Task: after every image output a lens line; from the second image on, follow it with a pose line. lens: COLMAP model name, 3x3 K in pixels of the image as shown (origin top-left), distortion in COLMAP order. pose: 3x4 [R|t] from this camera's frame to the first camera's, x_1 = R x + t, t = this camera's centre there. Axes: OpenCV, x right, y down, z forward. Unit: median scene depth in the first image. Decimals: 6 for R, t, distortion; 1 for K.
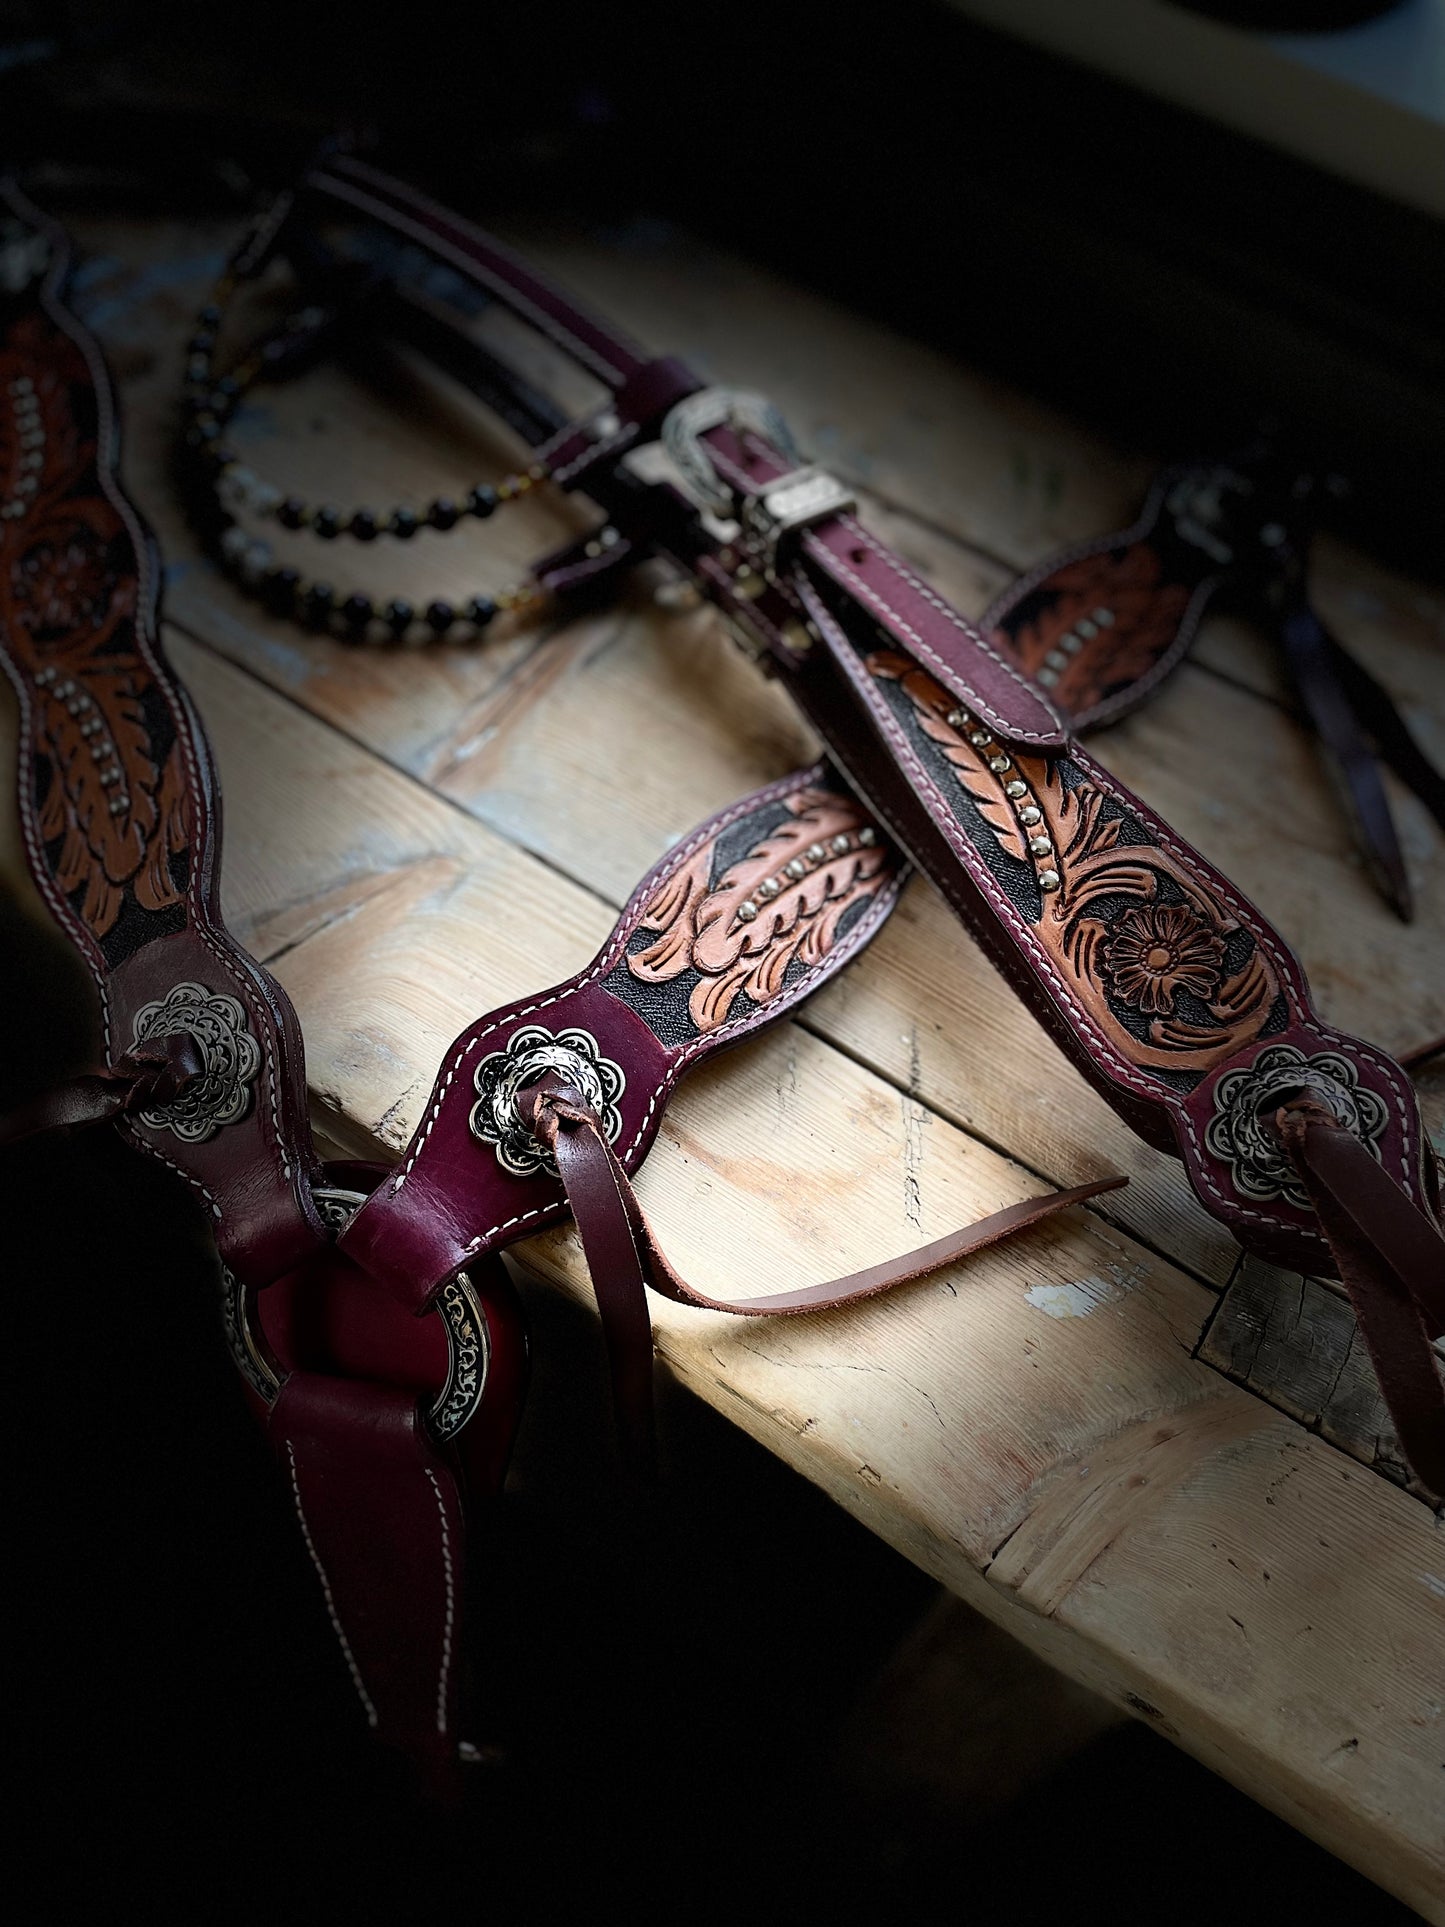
lens RADIAL K [[1435.5, 0, 713.4], [0, 1435.5, 954.9], [0, 0, 1]] dist [0.086920, -0.131124]
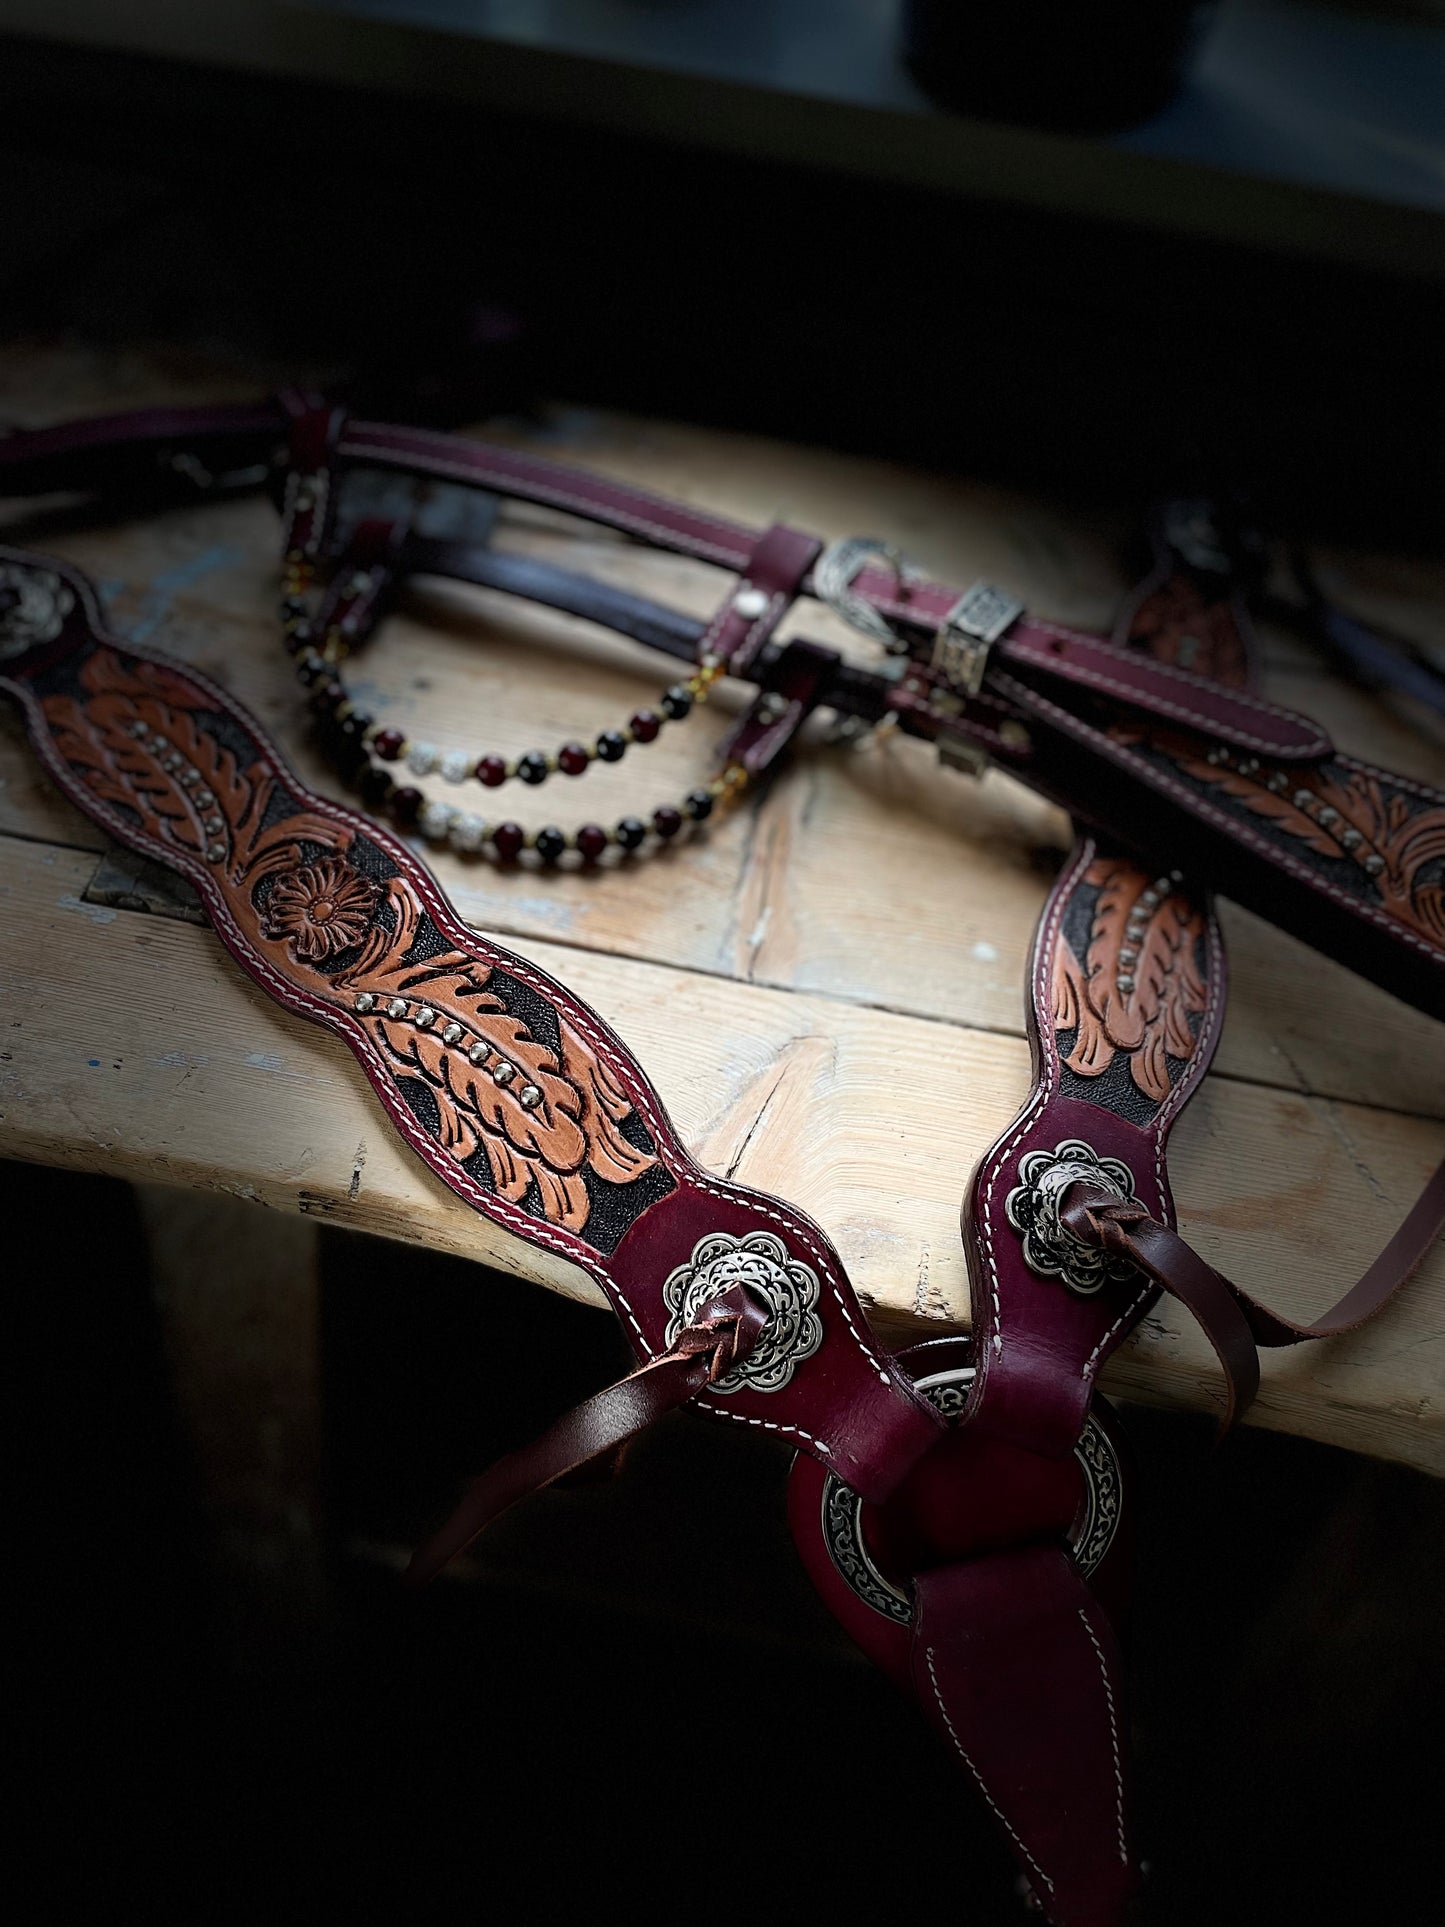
lens RADIAL K [[1424.7, 0, 702.5], [0, 1424.7, 960.9], [0, 0, 1]] dist [0.094205, -0.130203]
pose [[0.910724, -0.324791, 0.255132, -0.520160], [0.341888, 0.939421, -0.024496, -0.125711], [-0.231721, 0.109536, 0.966596, 0.044906]]
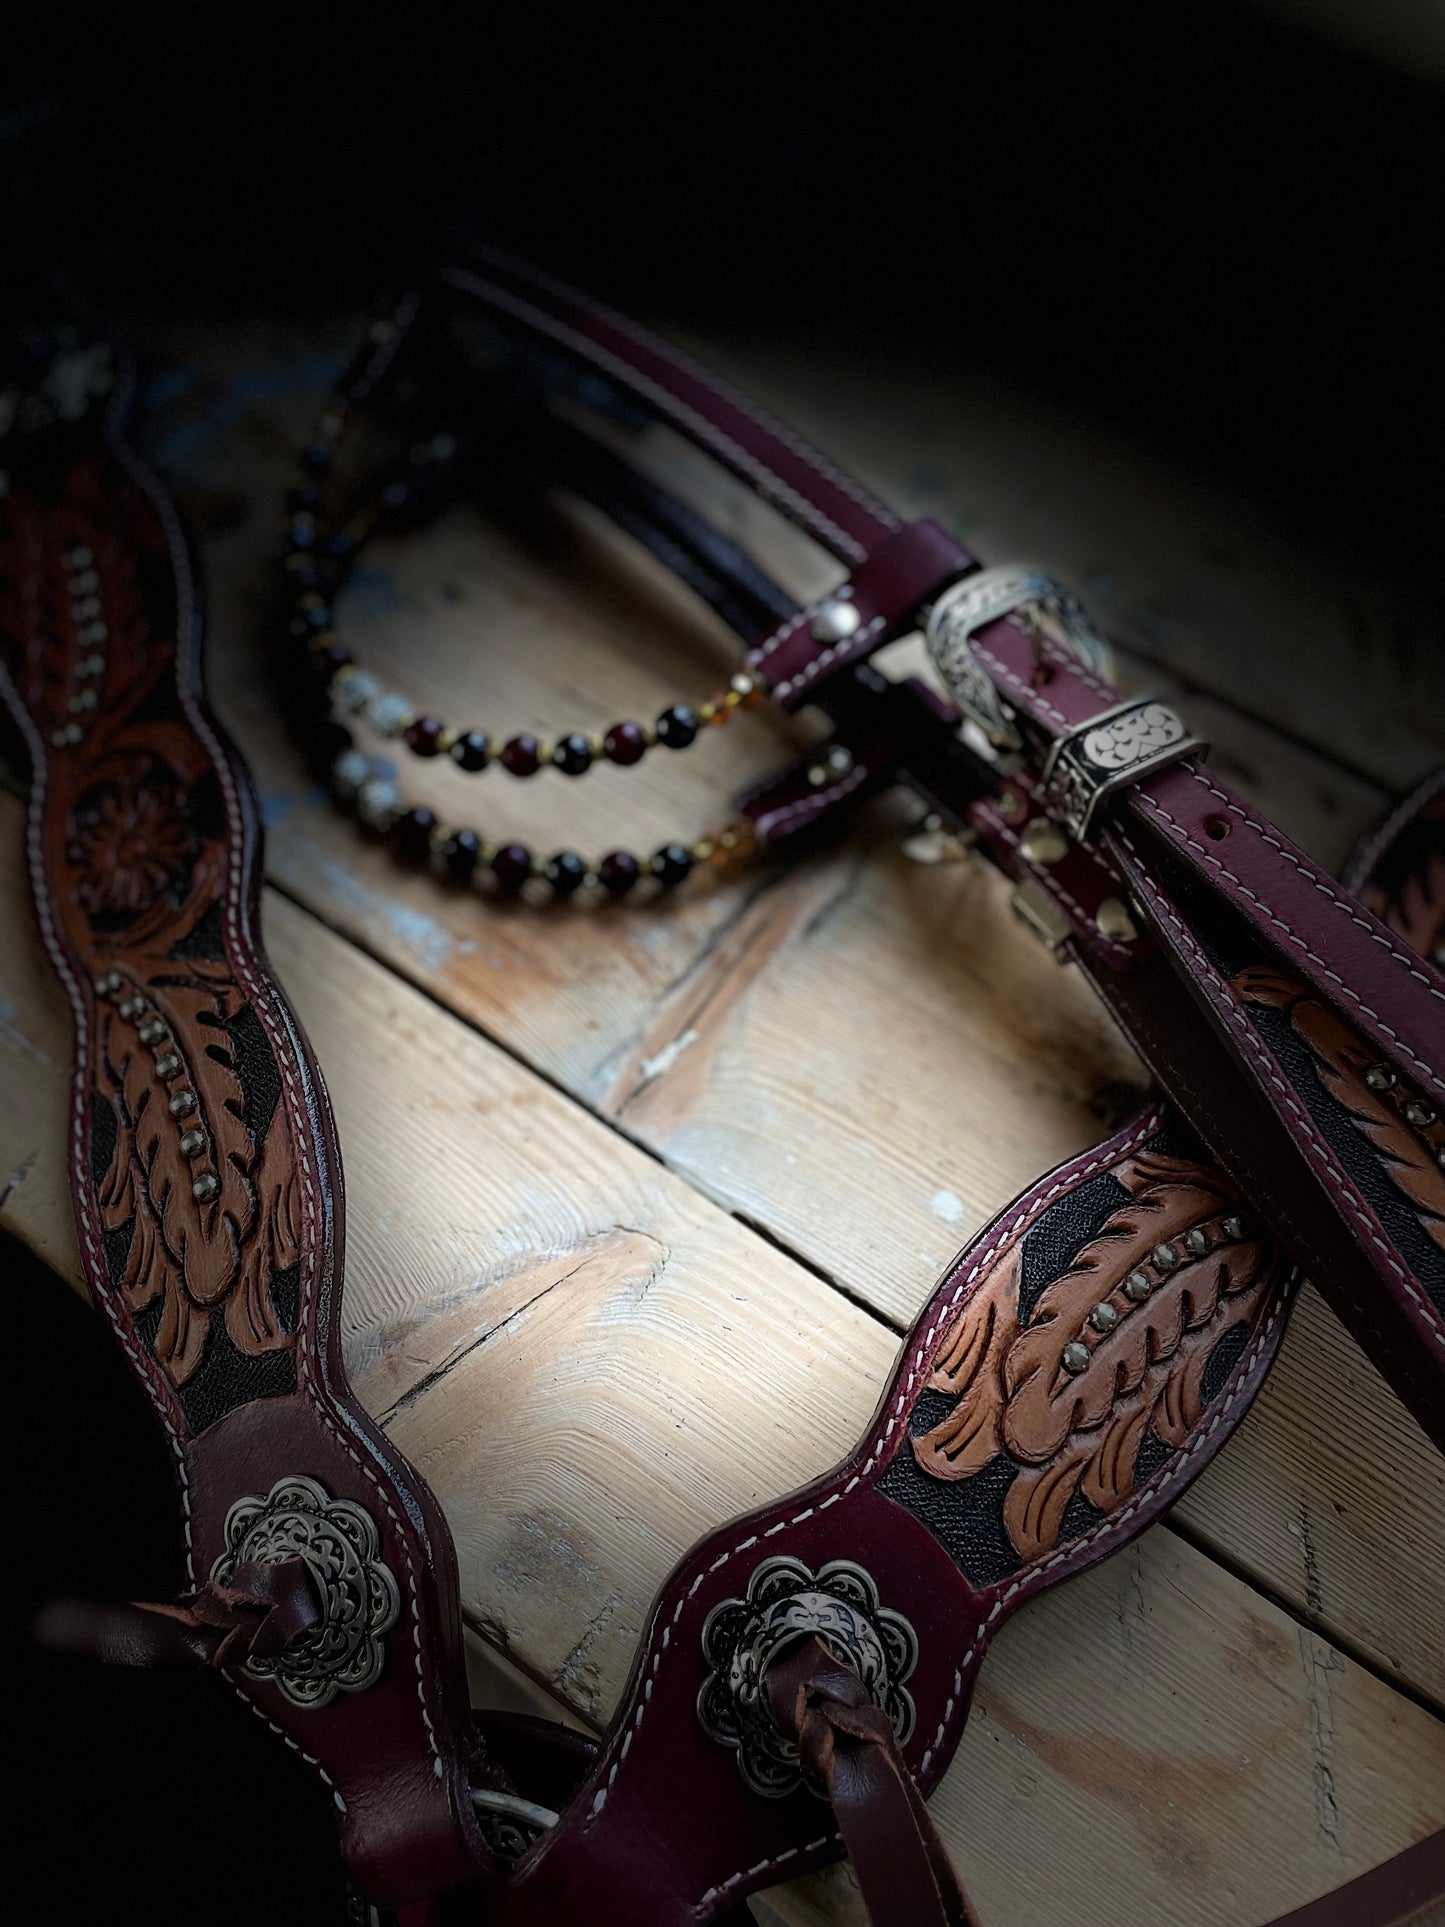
lens RADIAL K [[1435.5, 0, 713.4], [0, 1435.5, 954.9], [0, 0, 1]] dist [0.086920, -0.131124]
pose [[0.998777, 0.005232, -0.049159, -0.117974], [-0.003956, 0.999654, 0.026018, -0.241842], [0.049278, -0.025791, 0.998452, 0.286679]]
